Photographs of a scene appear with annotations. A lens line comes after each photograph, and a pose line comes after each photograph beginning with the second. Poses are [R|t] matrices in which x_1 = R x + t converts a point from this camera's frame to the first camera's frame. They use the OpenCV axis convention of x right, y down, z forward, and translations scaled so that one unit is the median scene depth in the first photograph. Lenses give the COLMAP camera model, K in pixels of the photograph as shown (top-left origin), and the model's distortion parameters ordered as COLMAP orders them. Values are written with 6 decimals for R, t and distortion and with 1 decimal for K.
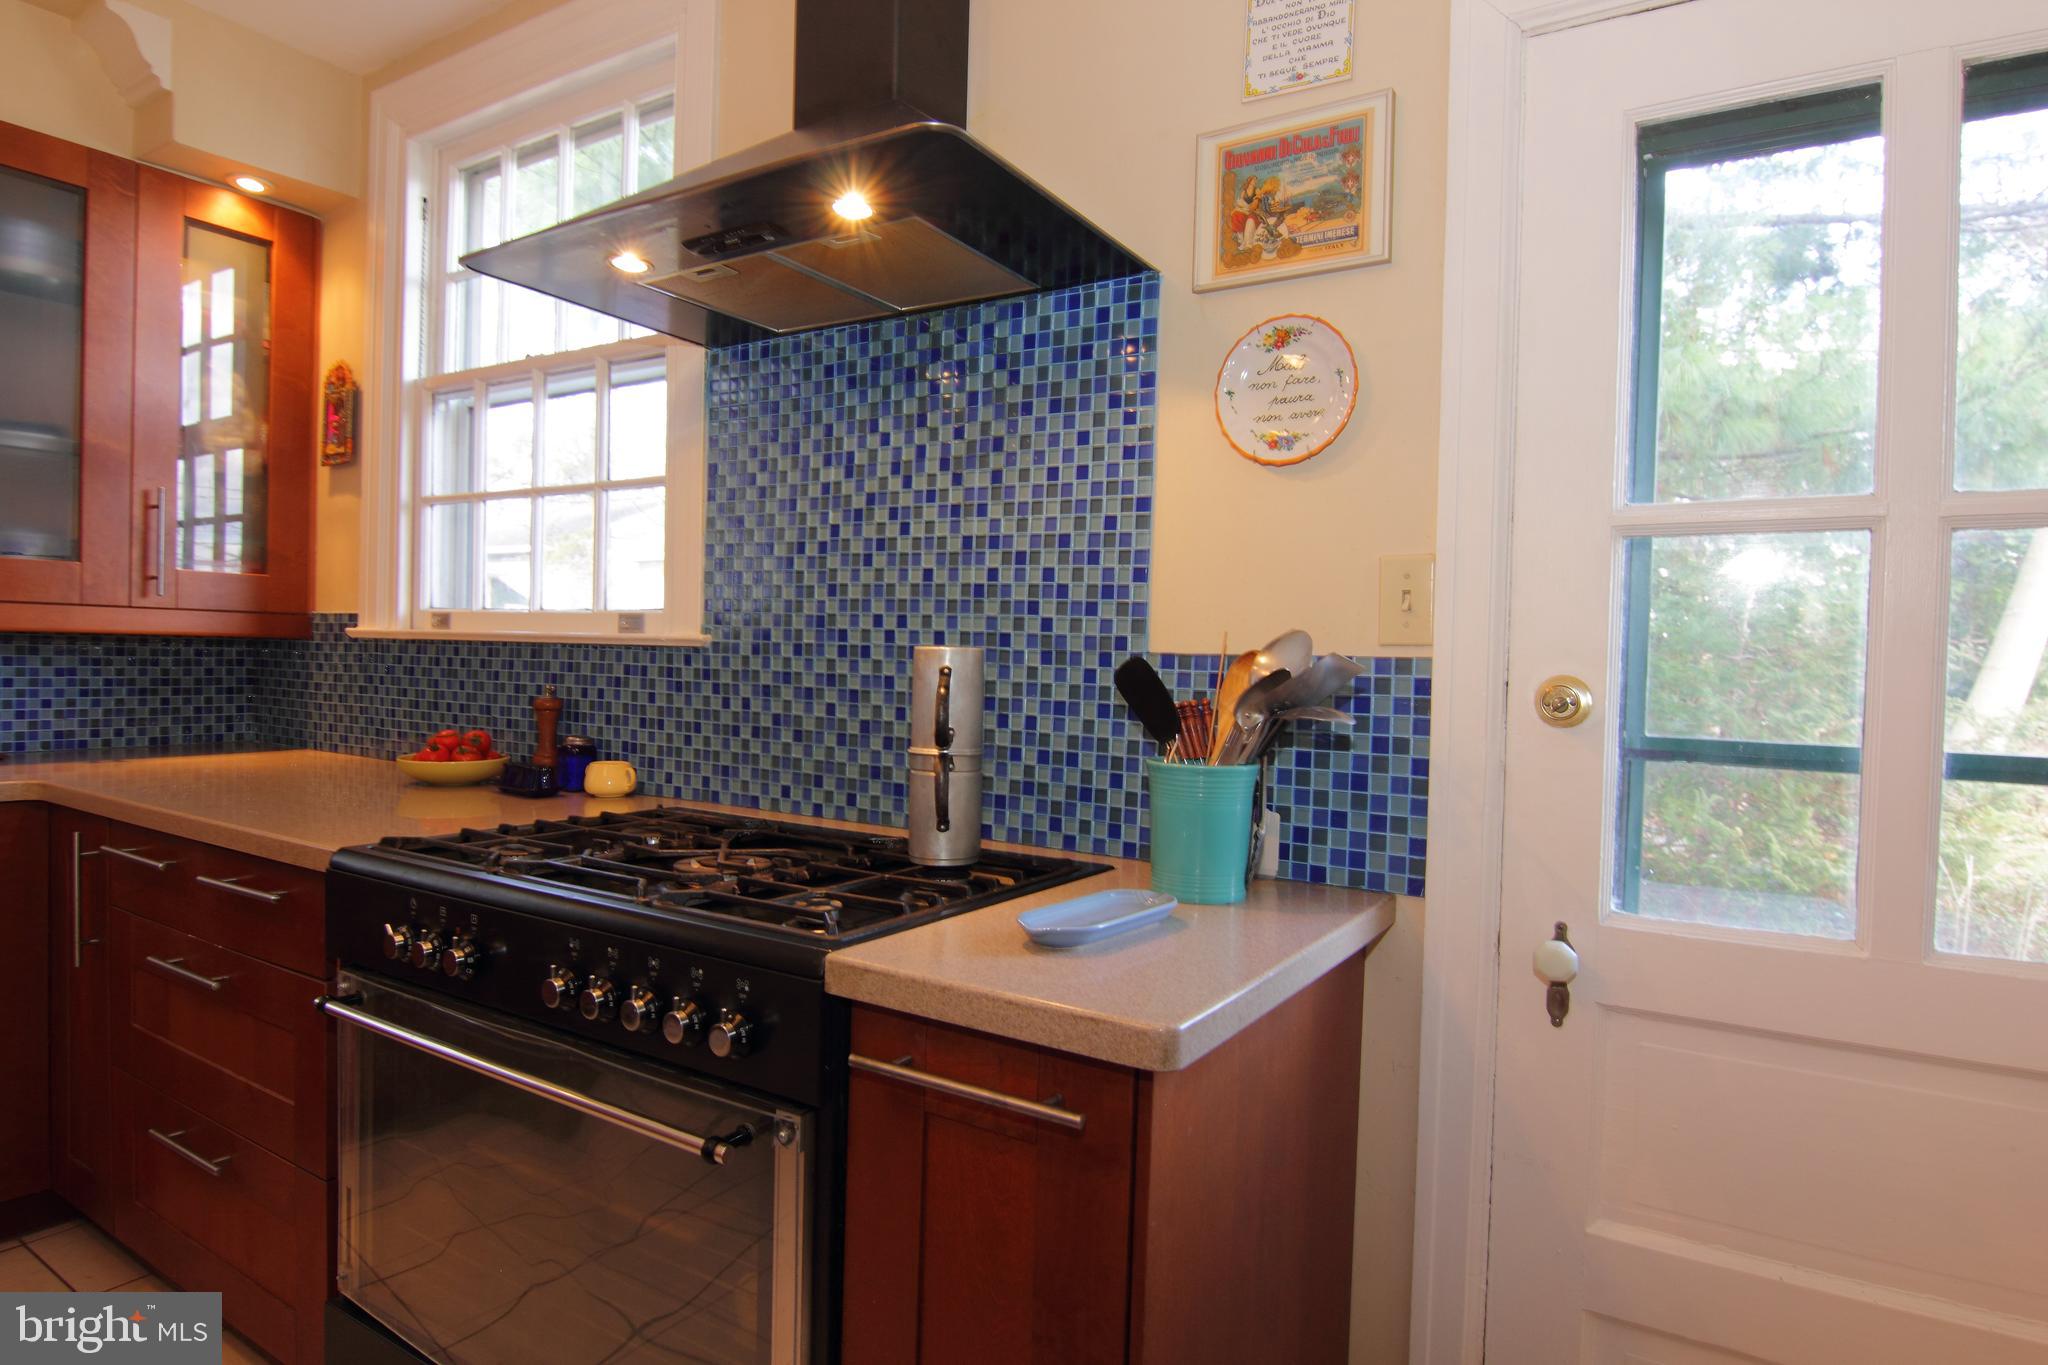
lens RADIAL K [[1138.0, 0, 1026.5], [0, 1138.0, 686.1], [0, 0, 1]] dist [0.005315, -0.020911]
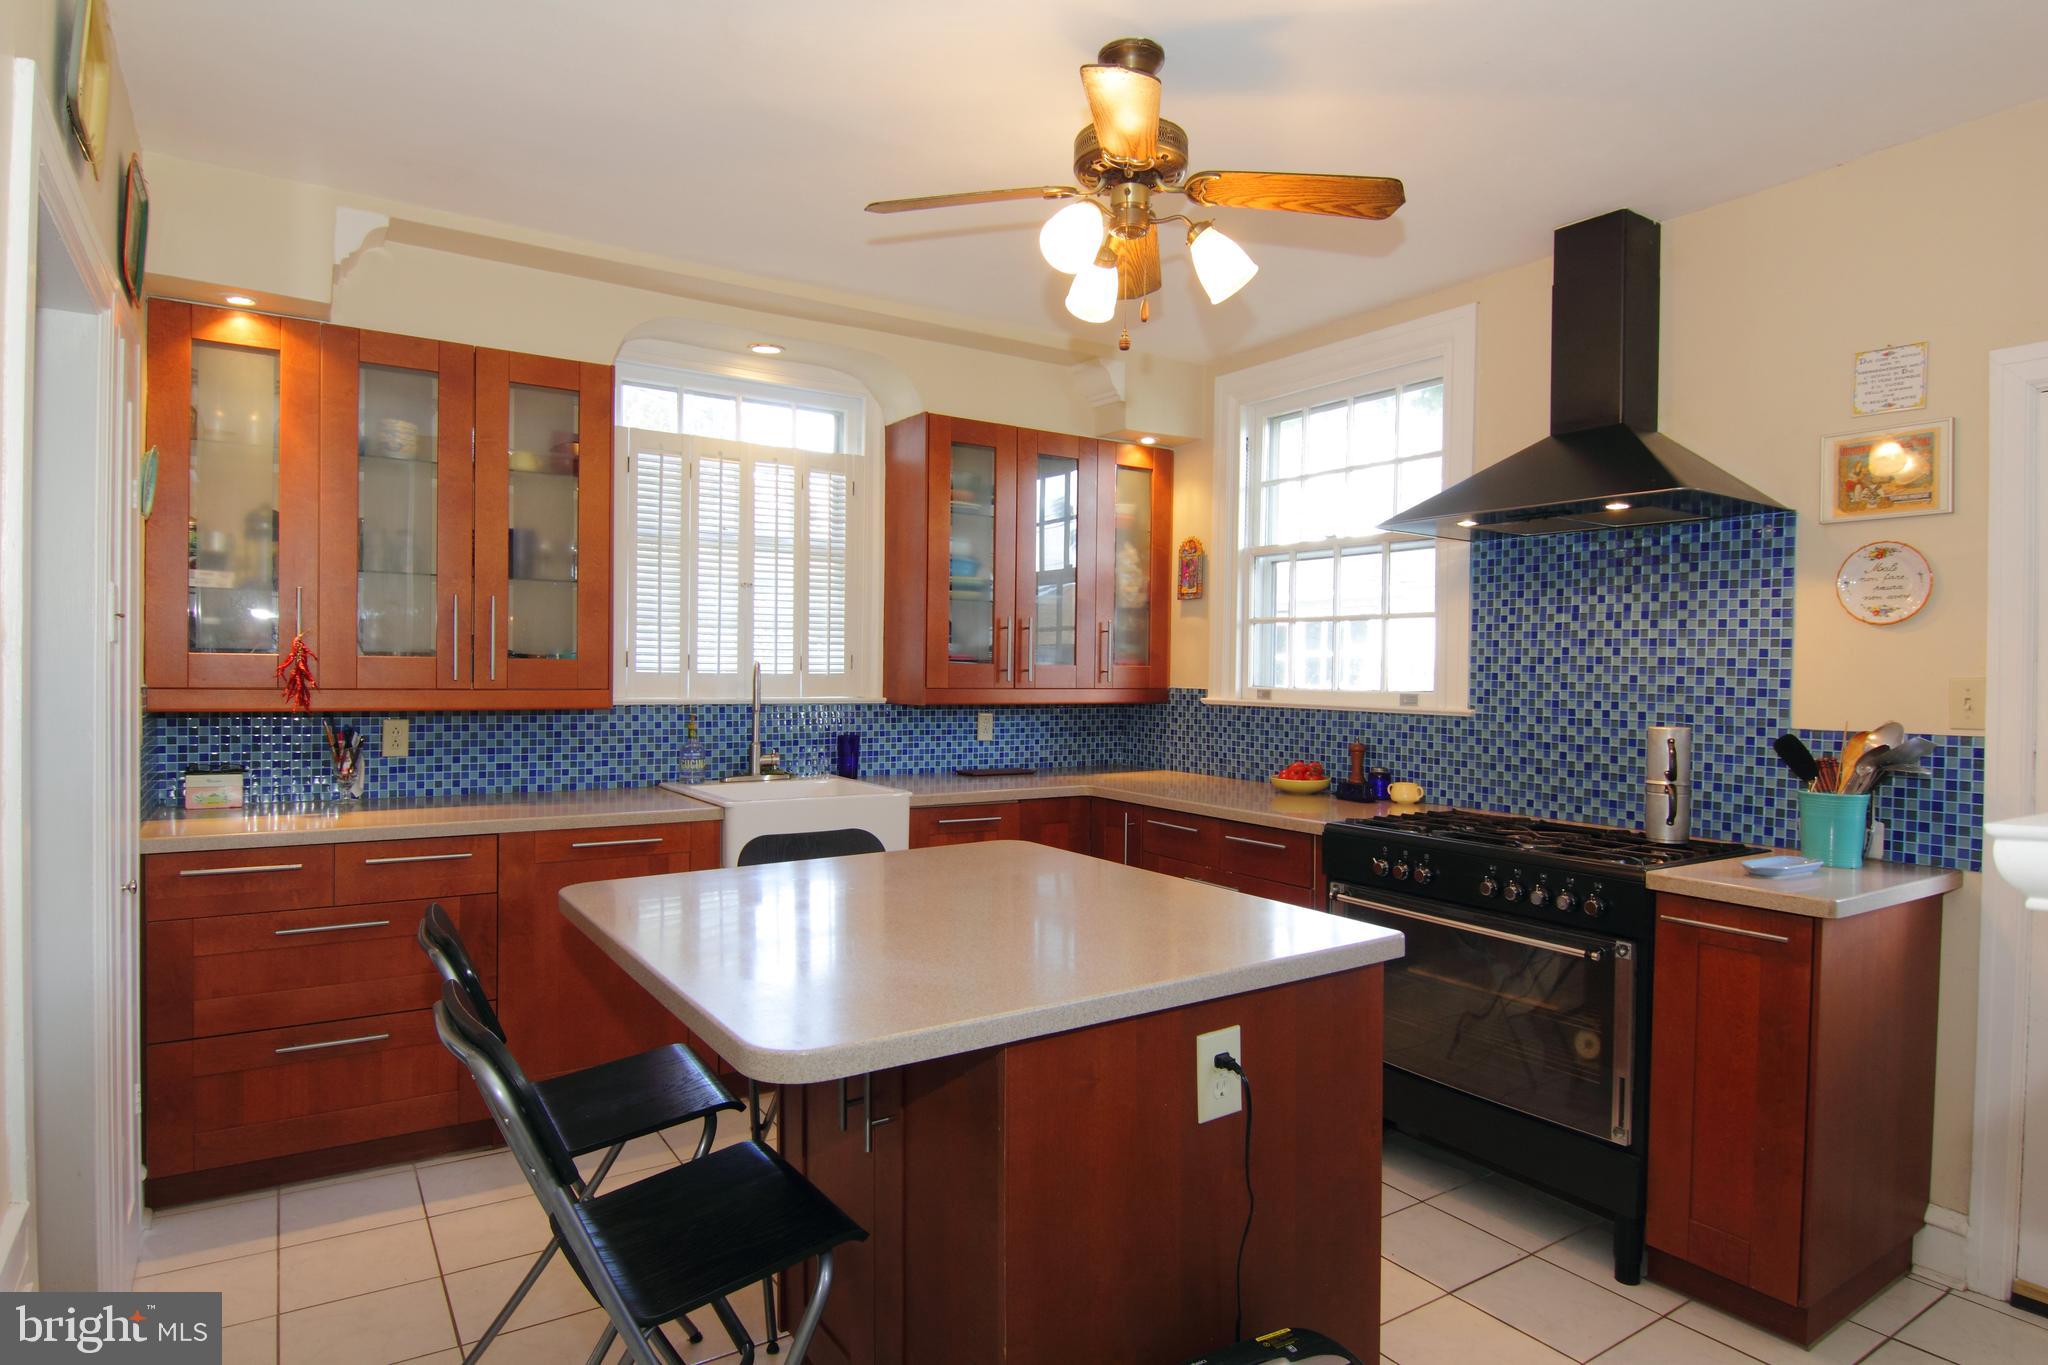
lens RADIAL K [[1138.0, 0, 1026.5], [0, 1138.0, 686.1], [0, 0, 1]] dist [0.005315, -0.020911]
pose [[0.911862, -0.009796, -0.410380, -0.207563], [0.002706, 0.999837, -0.017855, -0.056330], [0.410488, 0.015171, 0.911740, -0.897086]]
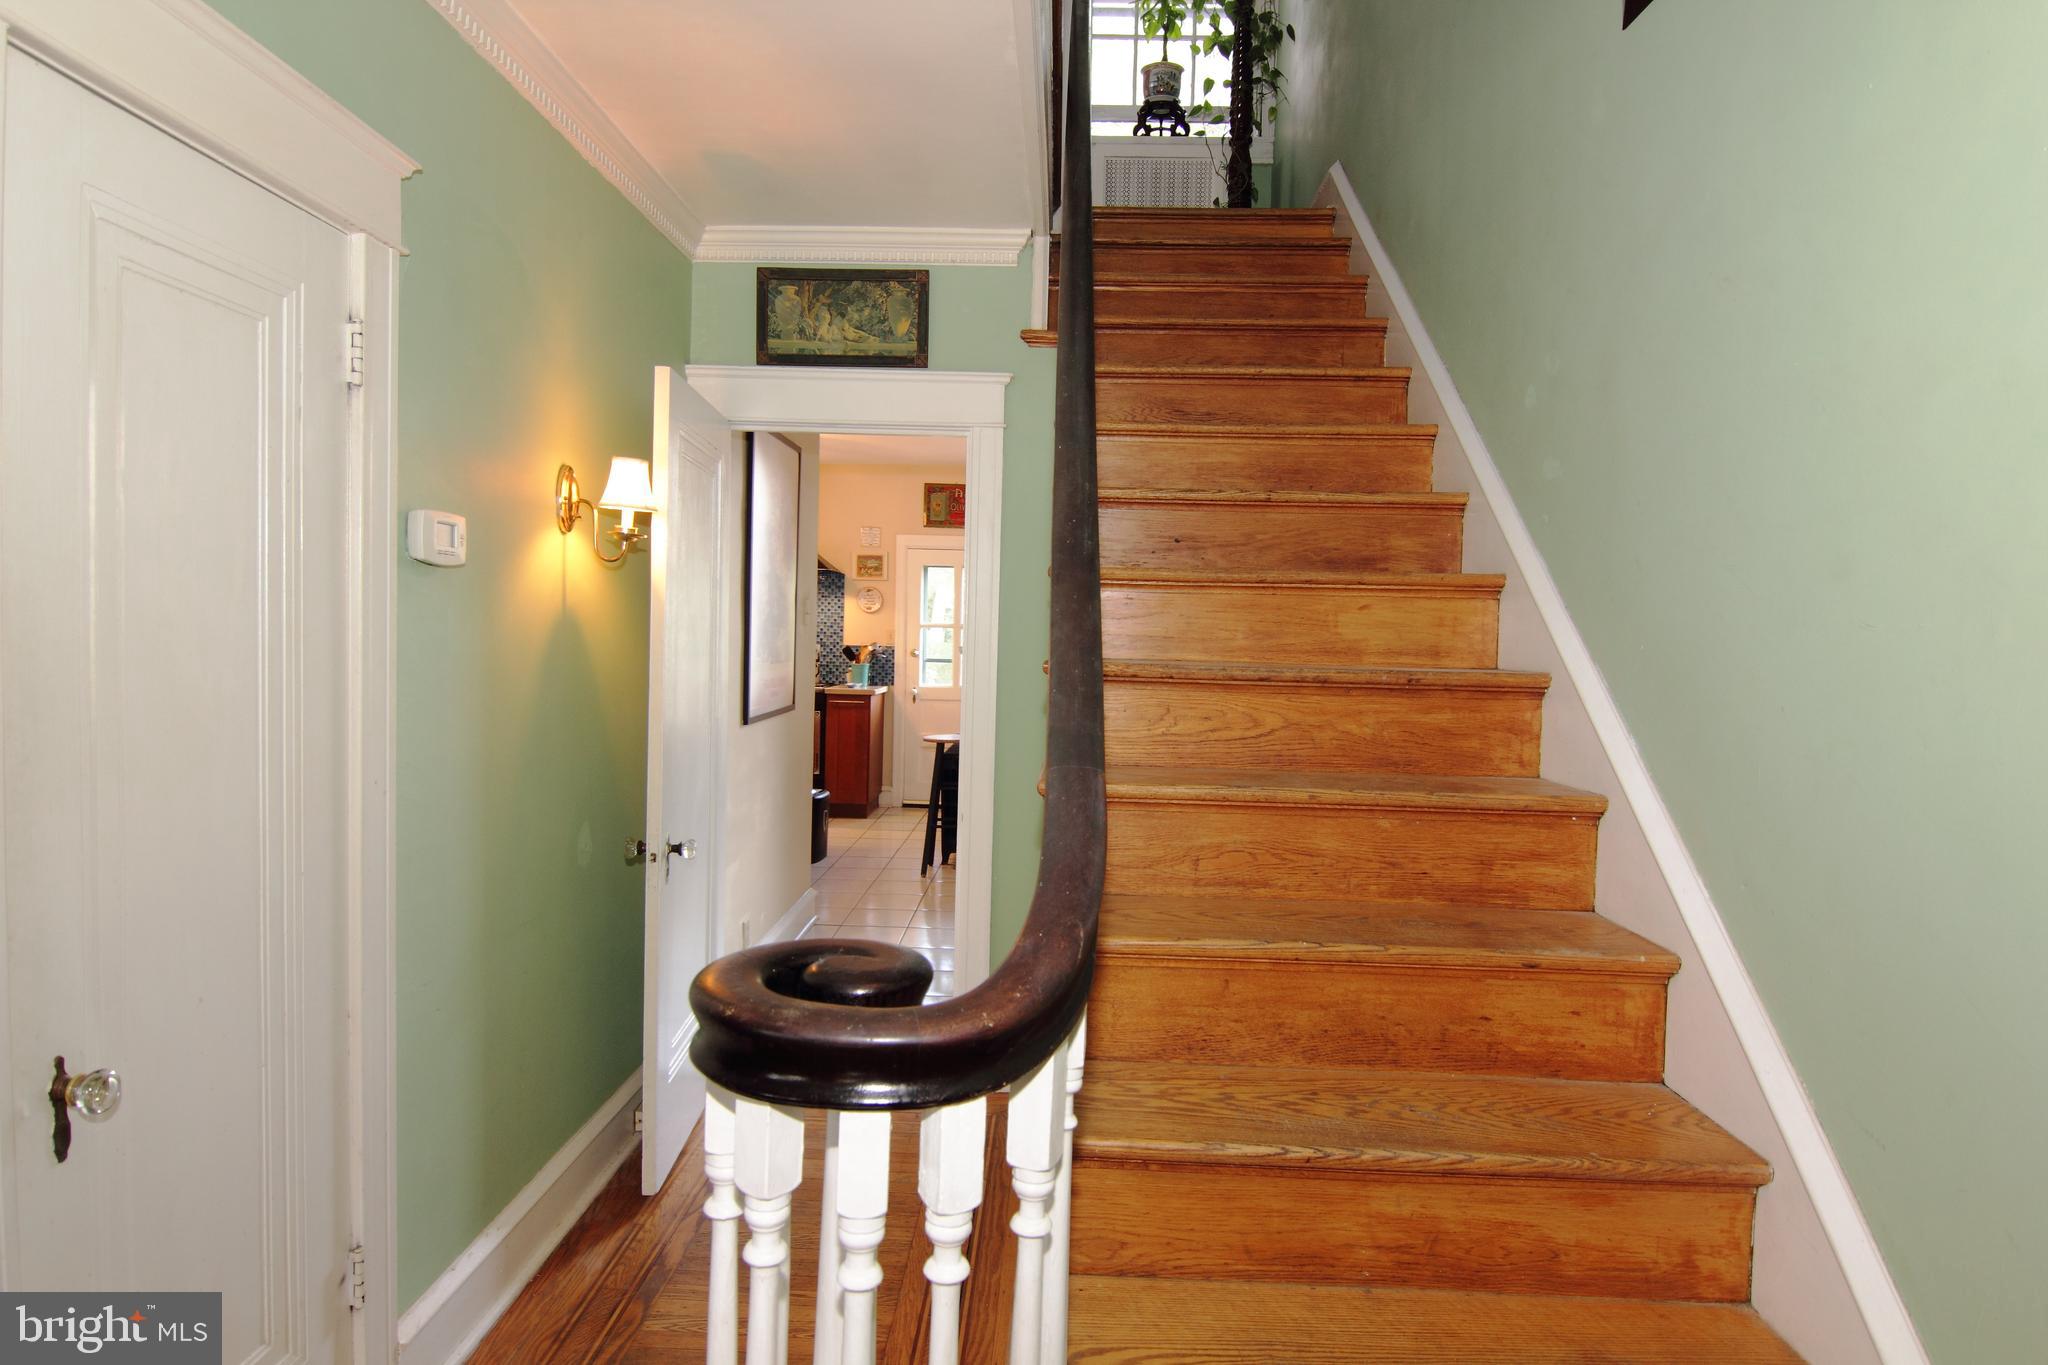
lens RADIAL K [[1138.0, 0, 1026.5], [0, 1138.0, 686.1], [0, 0, 1]] dist [0.005315, -0.020911]
pose [[0.858274, -0.029126, 0.512365, -1.605506], [0.009402, 0.999113, 0.041047, -0.041017], [-0.513106, -0.030412, 0.857786, -3.405813]]
